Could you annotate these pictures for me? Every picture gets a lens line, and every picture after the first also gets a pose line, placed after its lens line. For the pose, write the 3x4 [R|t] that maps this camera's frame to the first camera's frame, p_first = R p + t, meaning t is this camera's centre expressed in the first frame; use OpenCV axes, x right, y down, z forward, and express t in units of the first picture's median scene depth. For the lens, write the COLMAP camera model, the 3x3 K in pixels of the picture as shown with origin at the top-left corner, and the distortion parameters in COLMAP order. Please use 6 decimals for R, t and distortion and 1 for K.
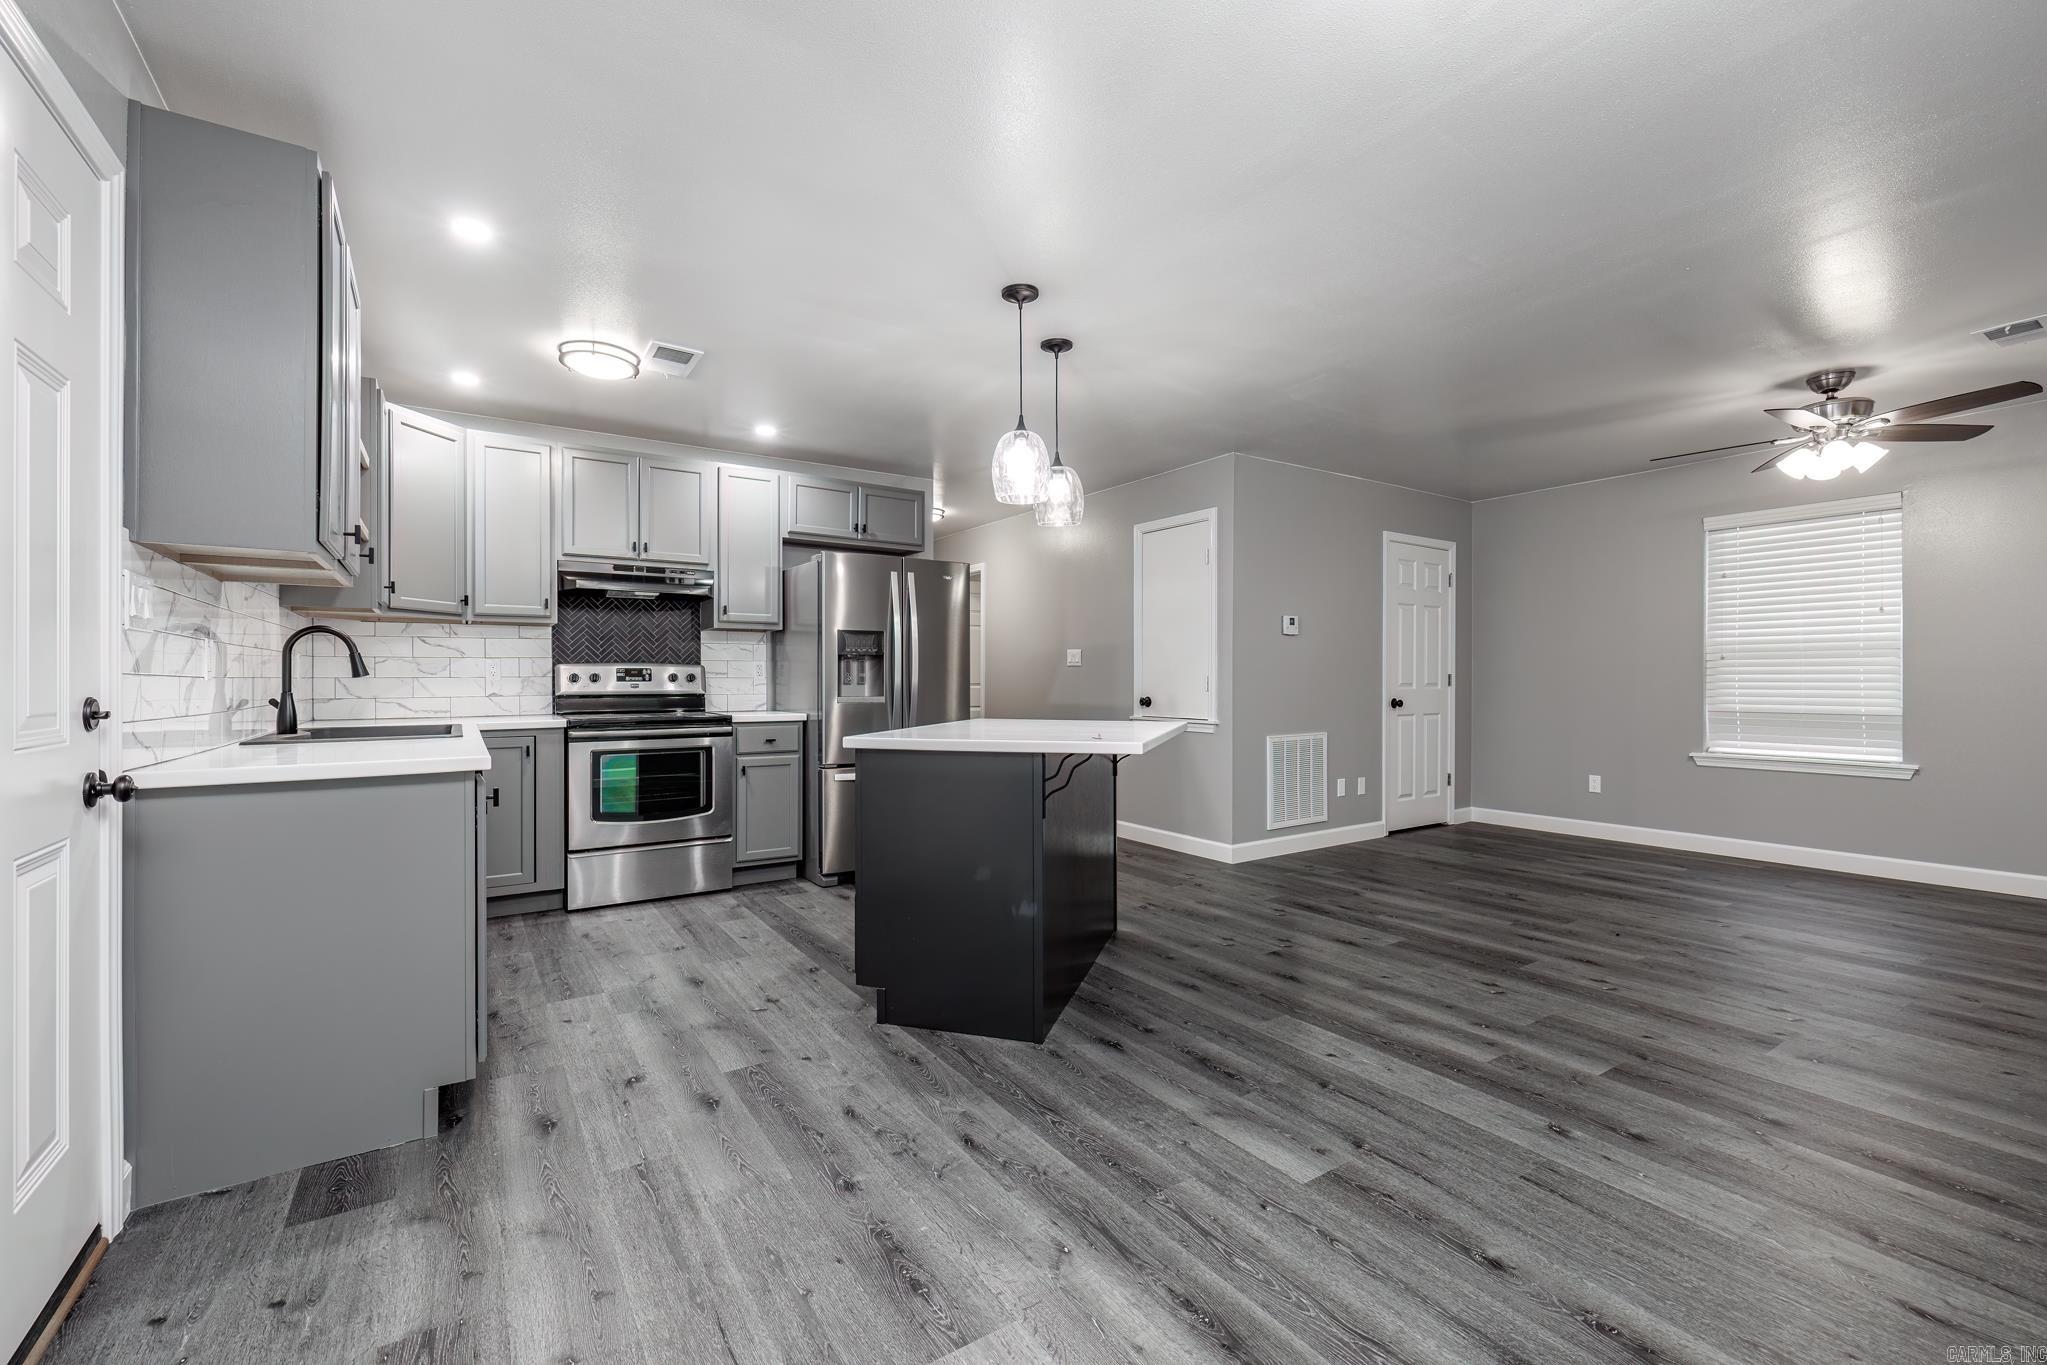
lens RADIAL K [[862.5, 0, 991.3], [0, 862.5, 663.7], [0, 0, 1]] dist [-0.002822, 0.000432]
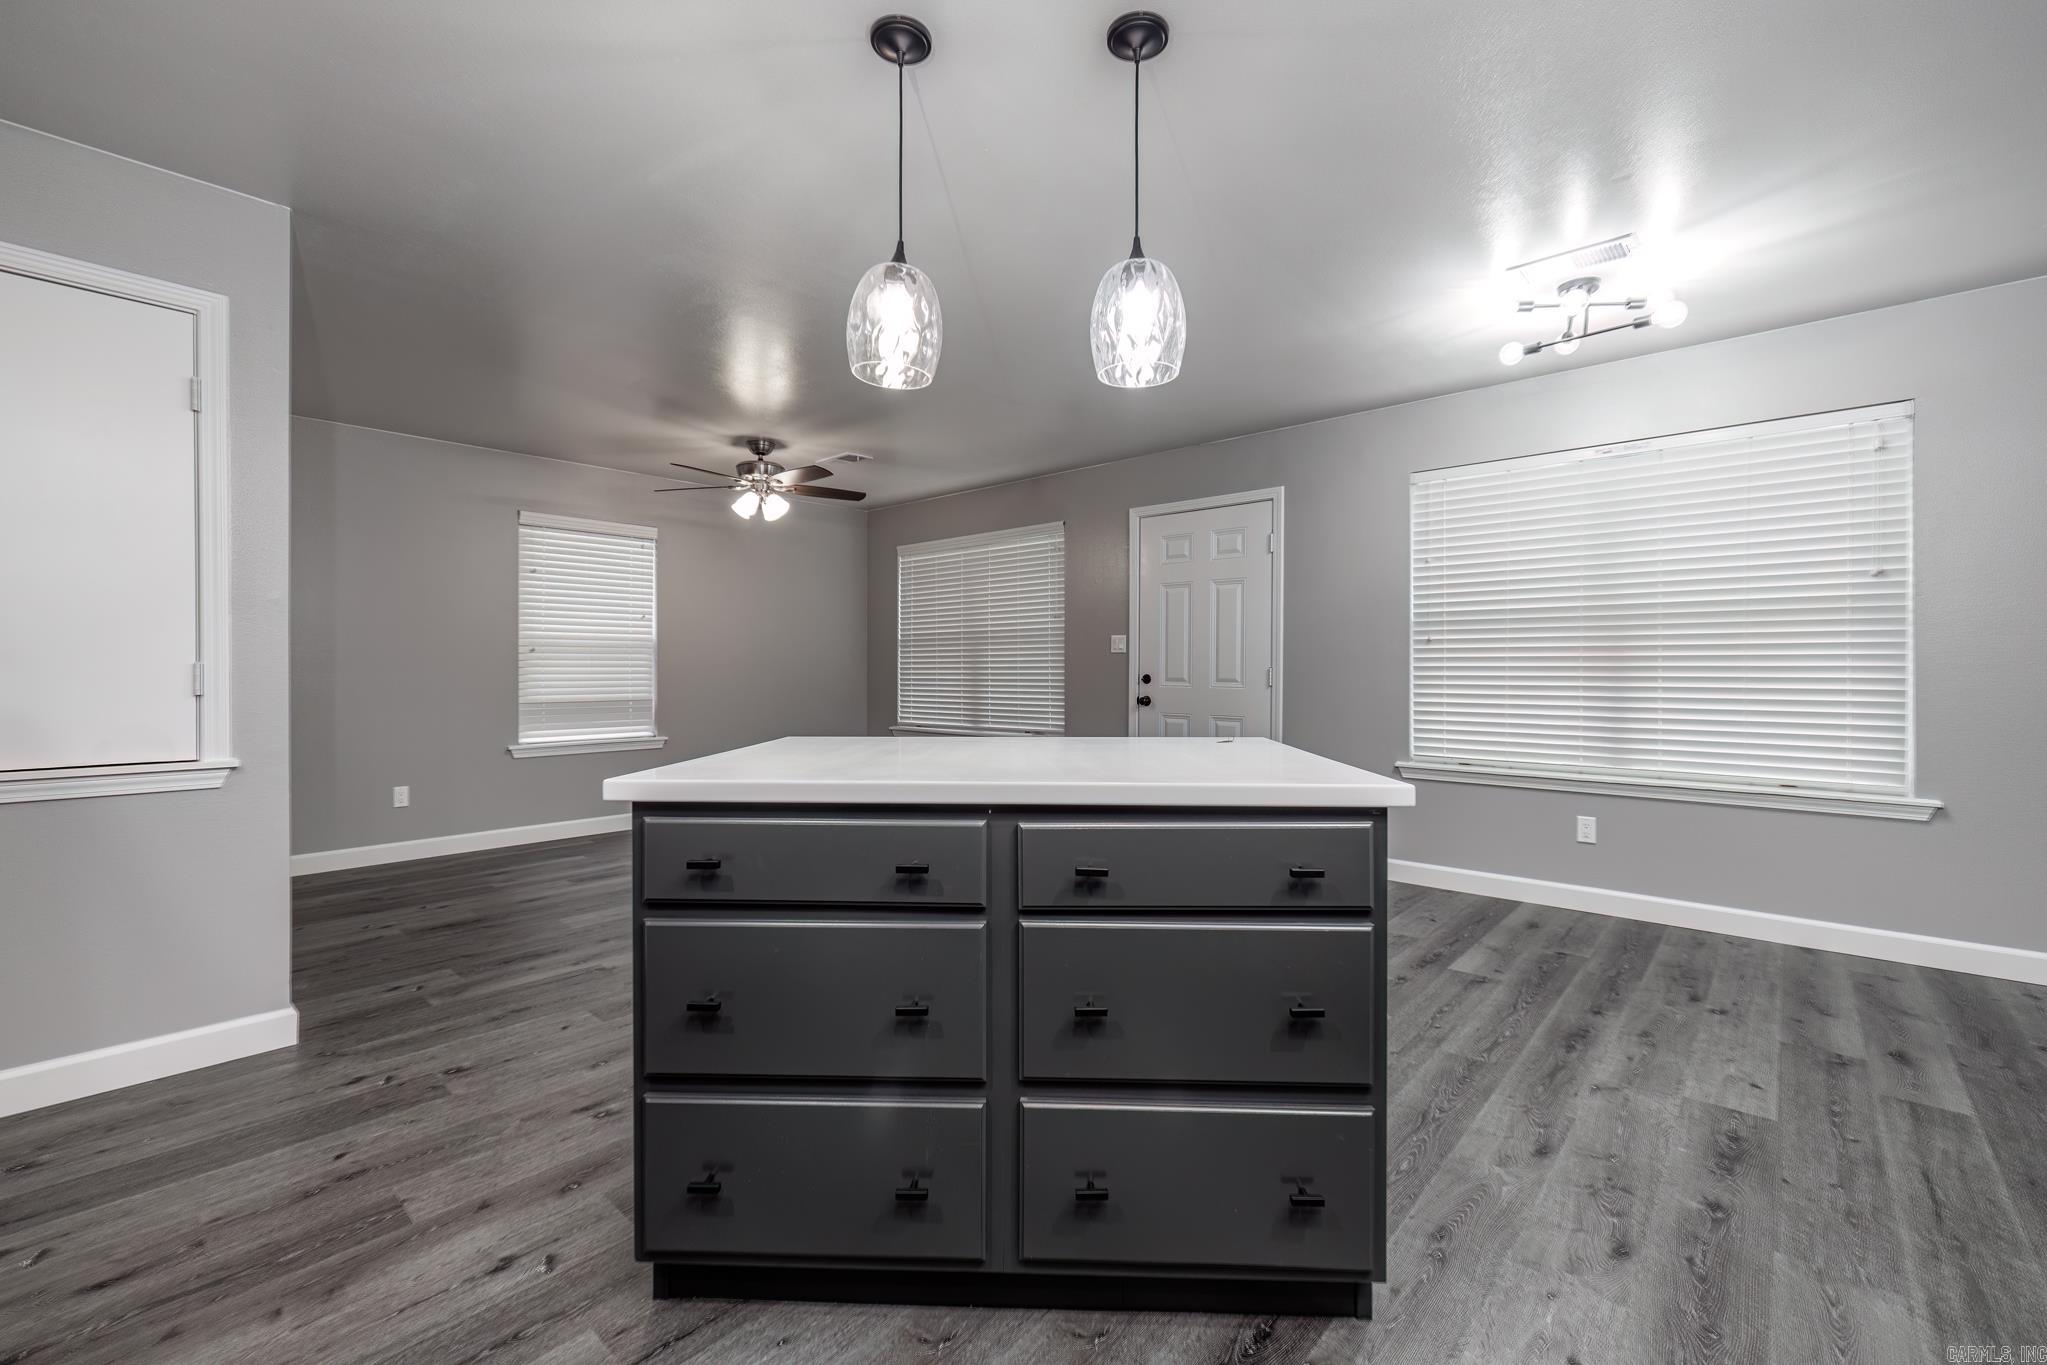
lens RADIAL K [[862.5, 0, 1021.3], [0, 862.5, 693.4], [0, 0, 1]] dist [-0.002822, 0.000432]
pose [[-0.286196, -0.024783, 0.957850, -0.354714], [-0.017206, 0.999637, 0.020723, 0.014597], [-0.958017, -0.010550, -0.286519, 0.847991]]
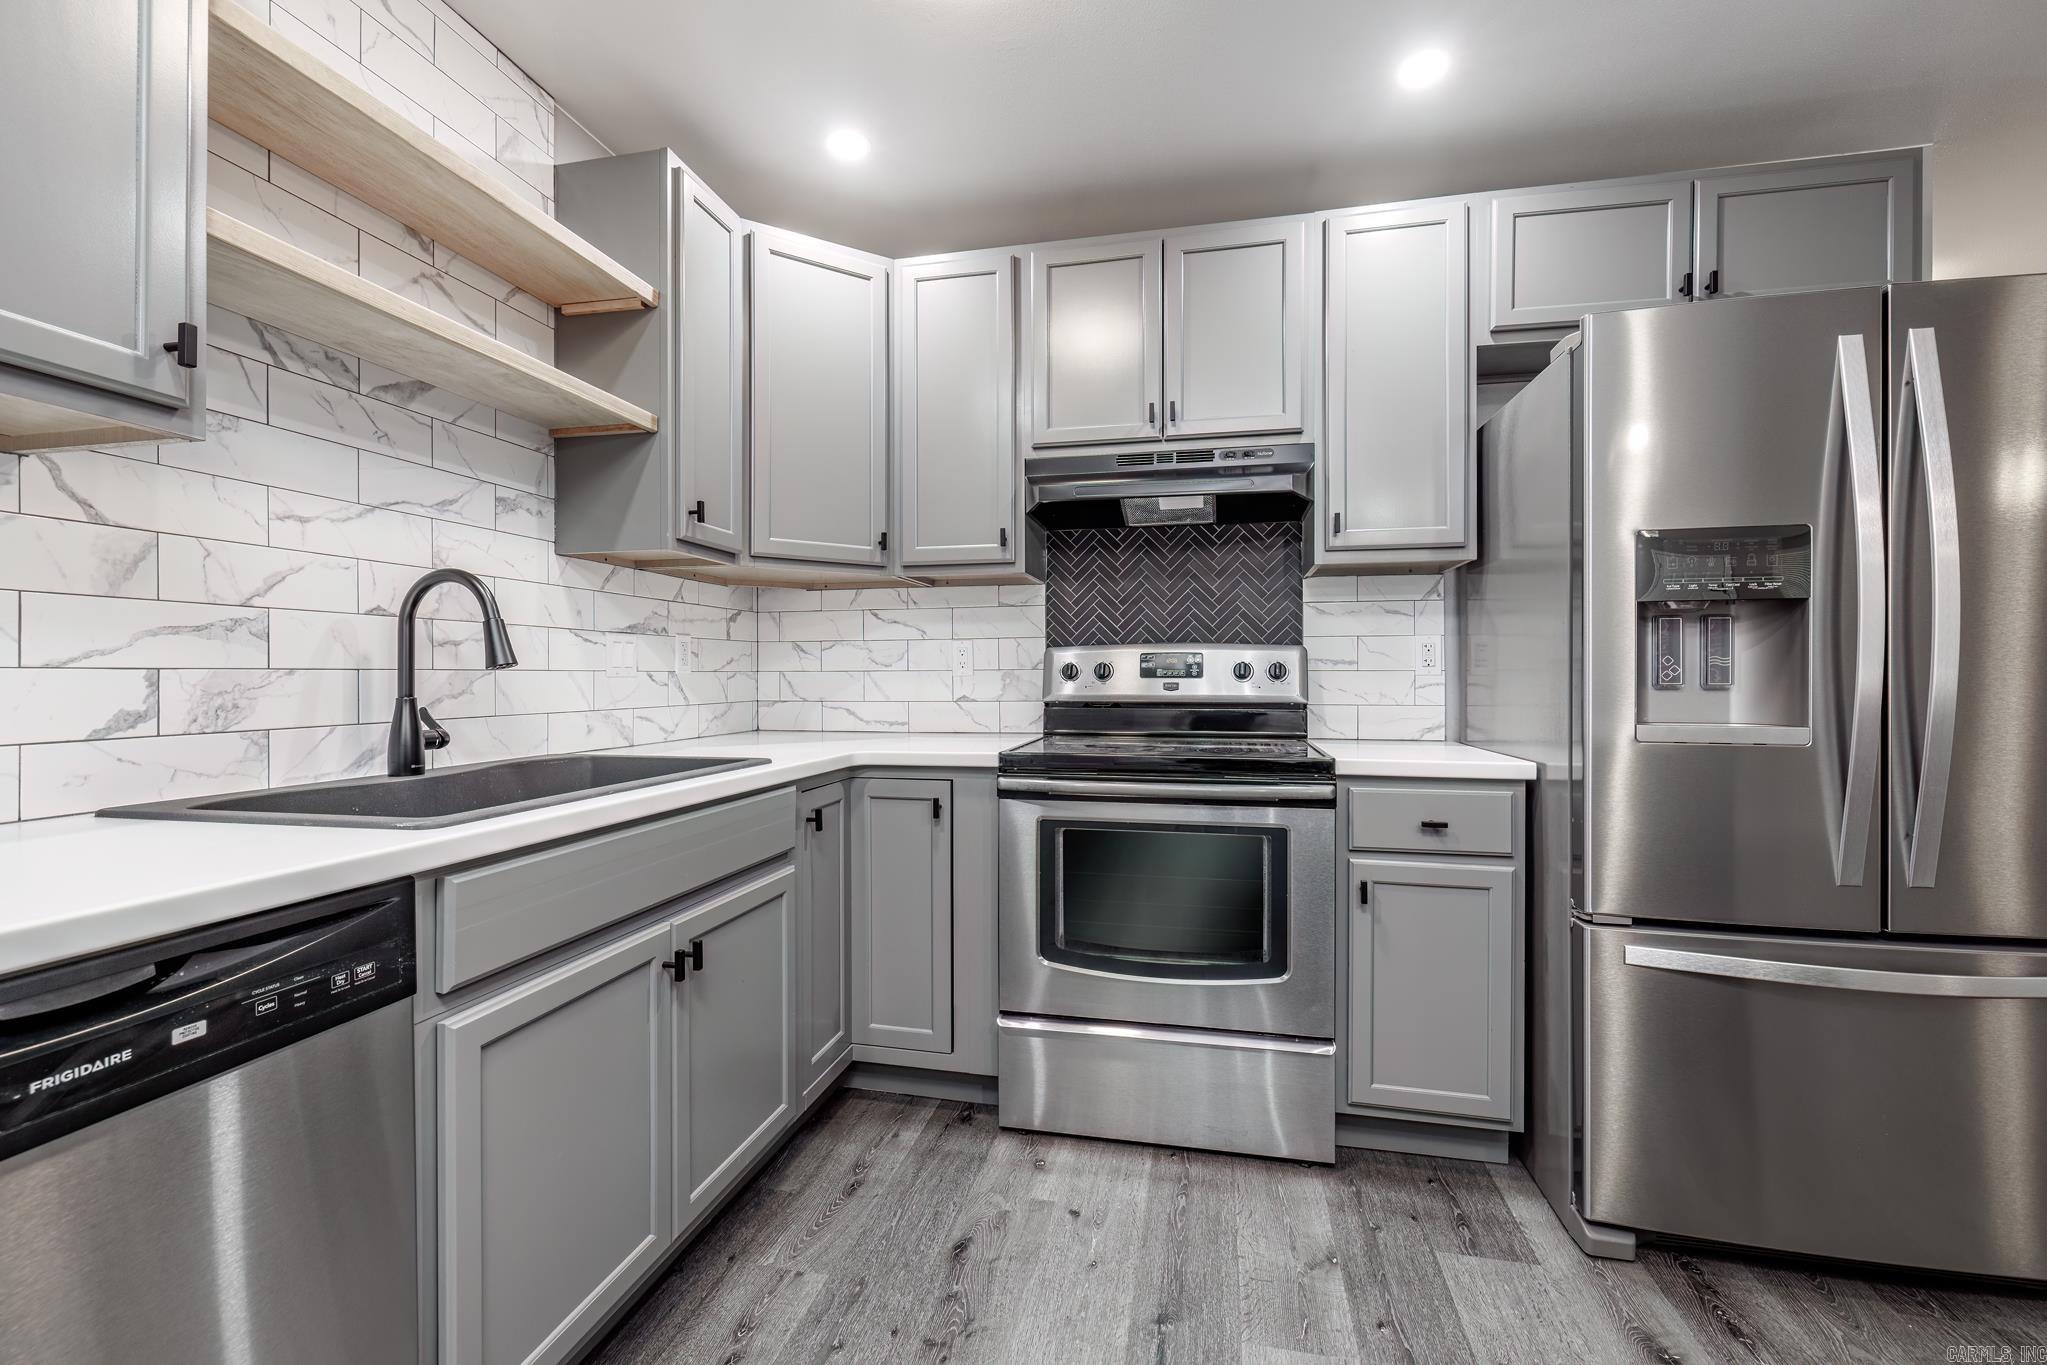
lens RADIAL K [[862.5, 0, 1033.8], [0, 862.5, 674.8], [0, 0, 1]] dist [-0.002822, 0.000432]
pose [[0.717217, 0.000093, -0.696850, -0.114463], [0.012129, 0.999847, 0.012617, 0.011760], [0.696745, -0.017502, 0.717106, 0.609549]]
